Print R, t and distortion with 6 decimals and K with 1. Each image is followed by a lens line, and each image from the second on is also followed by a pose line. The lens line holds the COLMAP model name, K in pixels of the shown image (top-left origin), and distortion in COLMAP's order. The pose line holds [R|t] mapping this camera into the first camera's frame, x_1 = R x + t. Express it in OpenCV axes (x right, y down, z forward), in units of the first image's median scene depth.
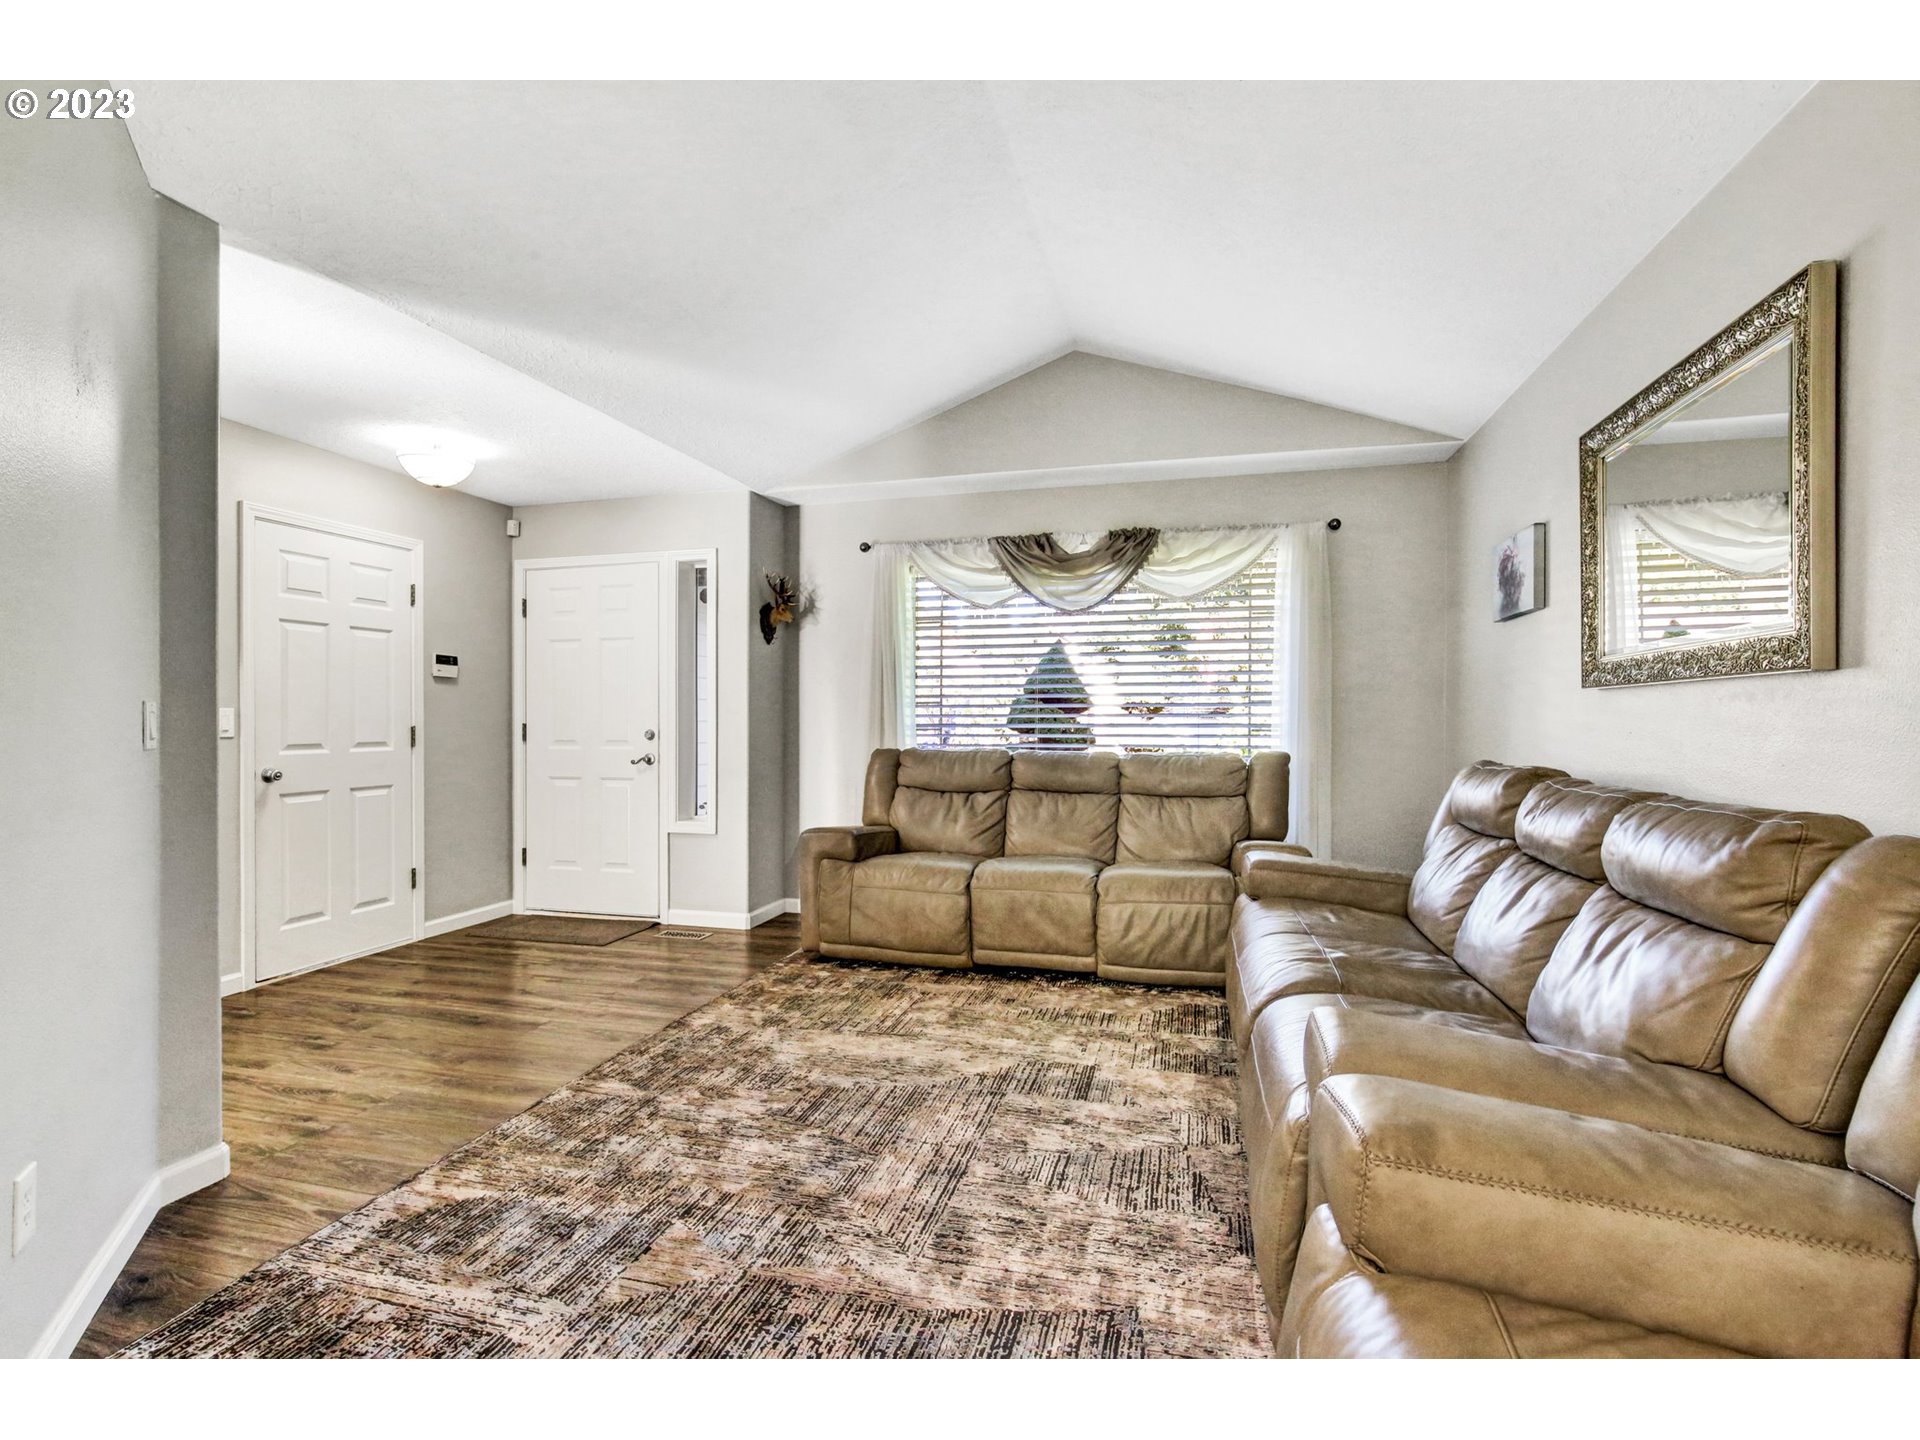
lens RADIAL K [[936.0, 0, 960.0], [0, 936.0, 720.0], [0, 0, 1]] dist [-0.012180, -0.000447]
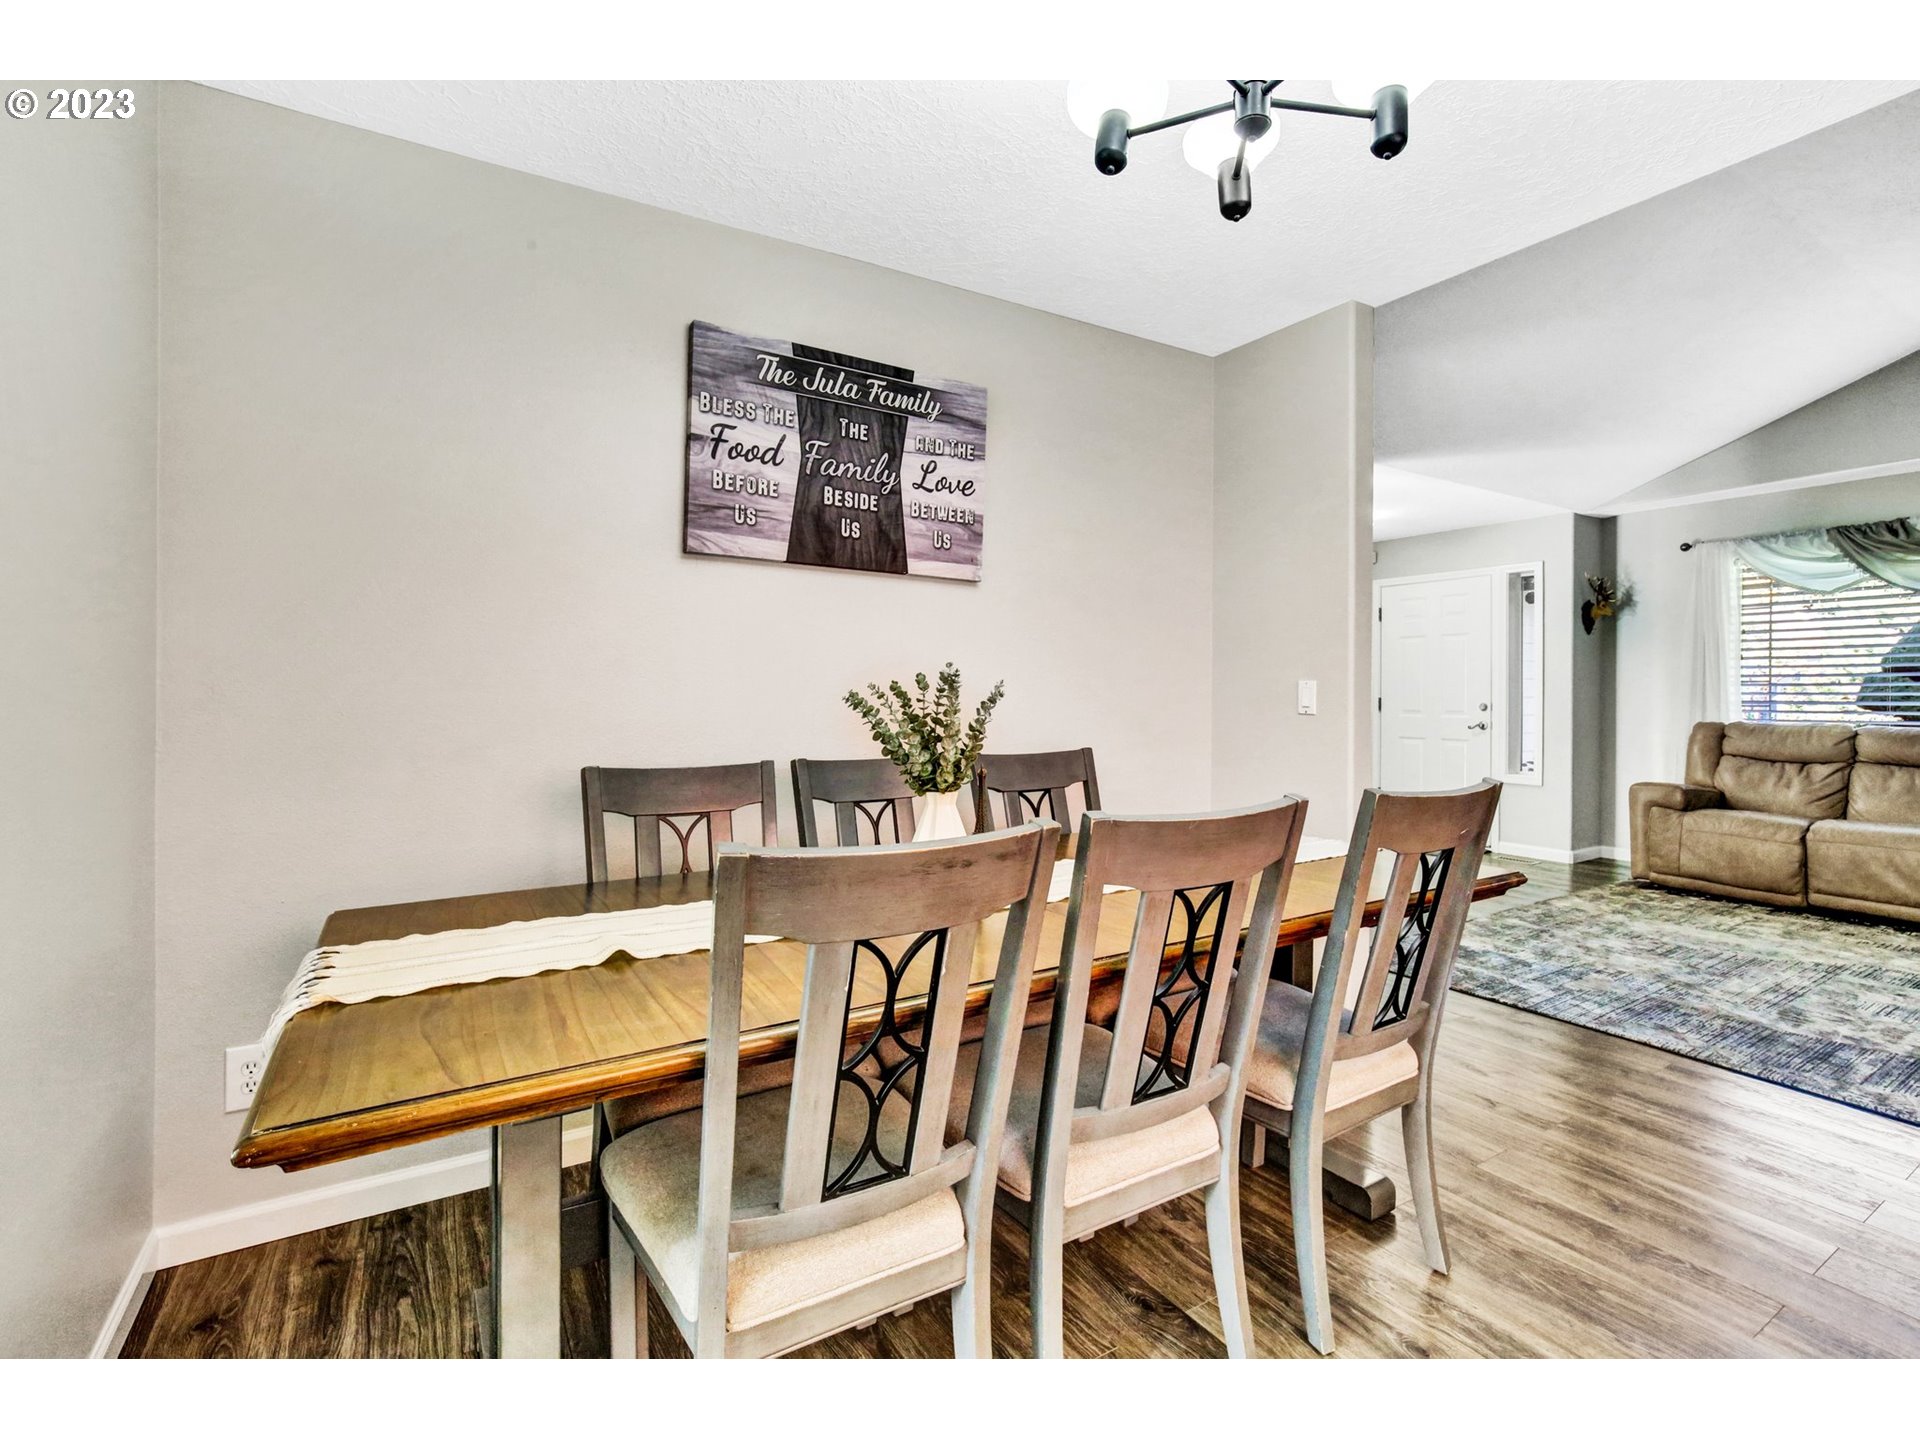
lens RADIAL K [[909.7, 0, 1003.4], [0, 909.7, 688.5], [0, 0, 1]] dist [-0.014655, -0.000449]
pose [[0.755064, 0.001391, -0.655650, -0.008378], [-0.007282, 0.999954, -0.006264, 0.003049], [0.655611, 0.009504, 0.755039, -0.415457]]
